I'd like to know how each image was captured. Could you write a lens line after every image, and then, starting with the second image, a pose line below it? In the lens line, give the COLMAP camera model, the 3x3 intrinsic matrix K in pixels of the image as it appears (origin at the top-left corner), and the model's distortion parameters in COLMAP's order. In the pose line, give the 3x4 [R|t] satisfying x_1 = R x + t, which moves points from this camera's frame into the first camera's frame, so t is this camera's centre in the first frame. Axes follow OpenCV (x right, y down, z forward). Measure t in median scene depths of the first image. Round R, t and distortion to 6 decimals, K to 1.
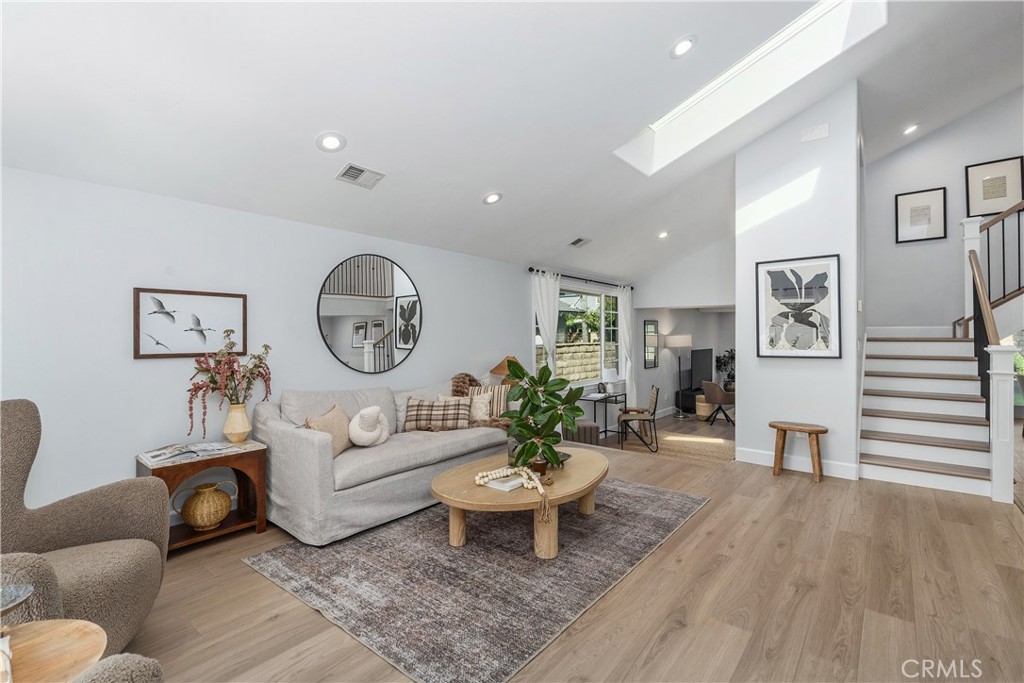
lens RADIAL K [[461.8, 0, 509.8], [0, 461.8, 342.1], [0, 0, 1]] dist [0.008818, -0.000166]
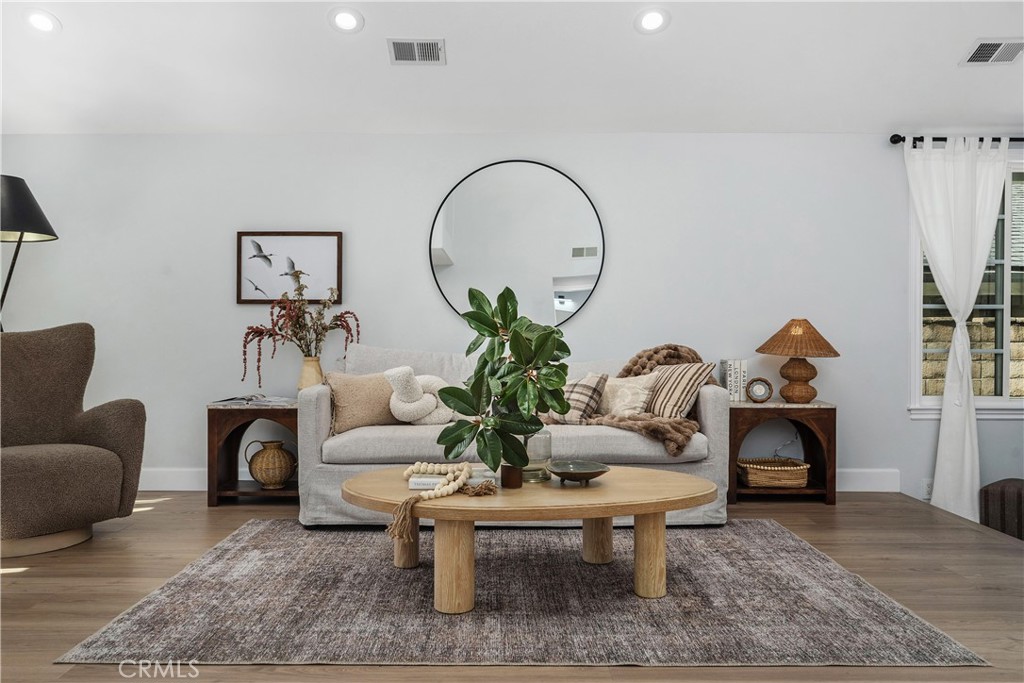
lens RADIAL K [[769.5, 0, 496.2], [0, 769.5, 345.0], [0, 0, 1]] dist [0.002672, 0.006812]
pose [[0.632456, 0.010589, -0.774524, 0.808344], [-0.012736, 0.999914, 0.003270, 0.110558], [0.774492, 0.007796, 0.632536, 0.387427]]
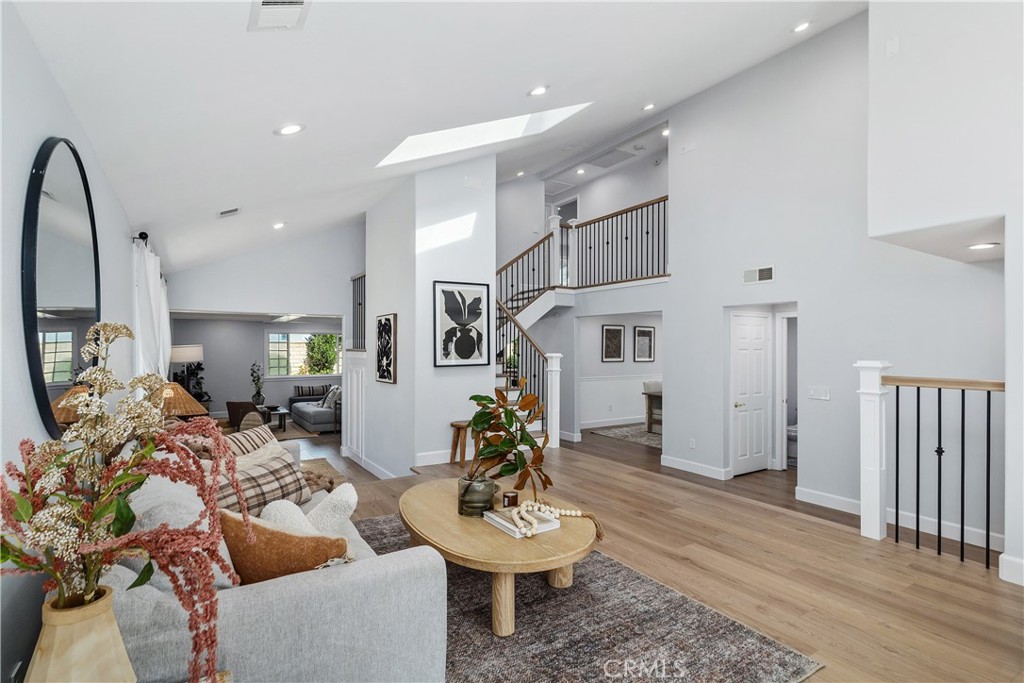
lens RADIAL K [[507.1, 0, 496.8], [0, 507.1, 344.9], [0, 0, 1]] dist [-0.001511, -0.000401]
pose [[0.324056, 0.005419, 0.946022, -0.859477], [0.013099, 0.999862, -0.010215, -0.008595], [-0.945947, 0.015702, 0.323940, 0.727243]]
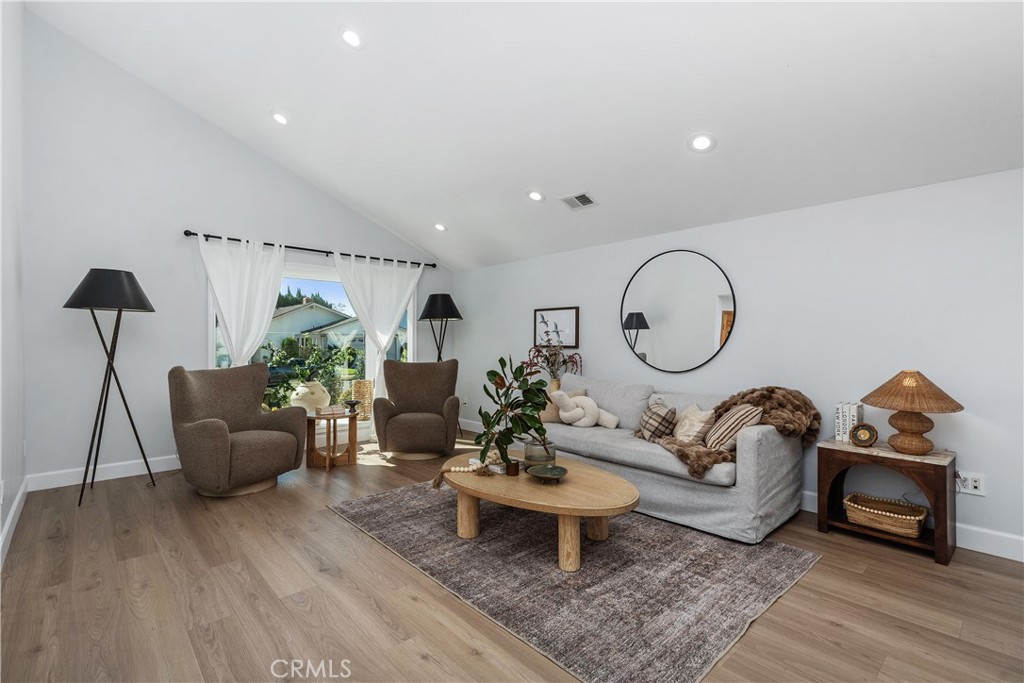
lens RADIAL K [[461.8, 0, 509.8], [0, 461.8, 342.1], [0, 0, 1]] dist [0.008818, -0.000166]
pose [[-0.133301, 0.004153, -0.991067, 1.045205], [-0.015706, 0.999857, 0.006303, 0.004266], [0.990951, 0.016406, -0.133216, 1.142382]]
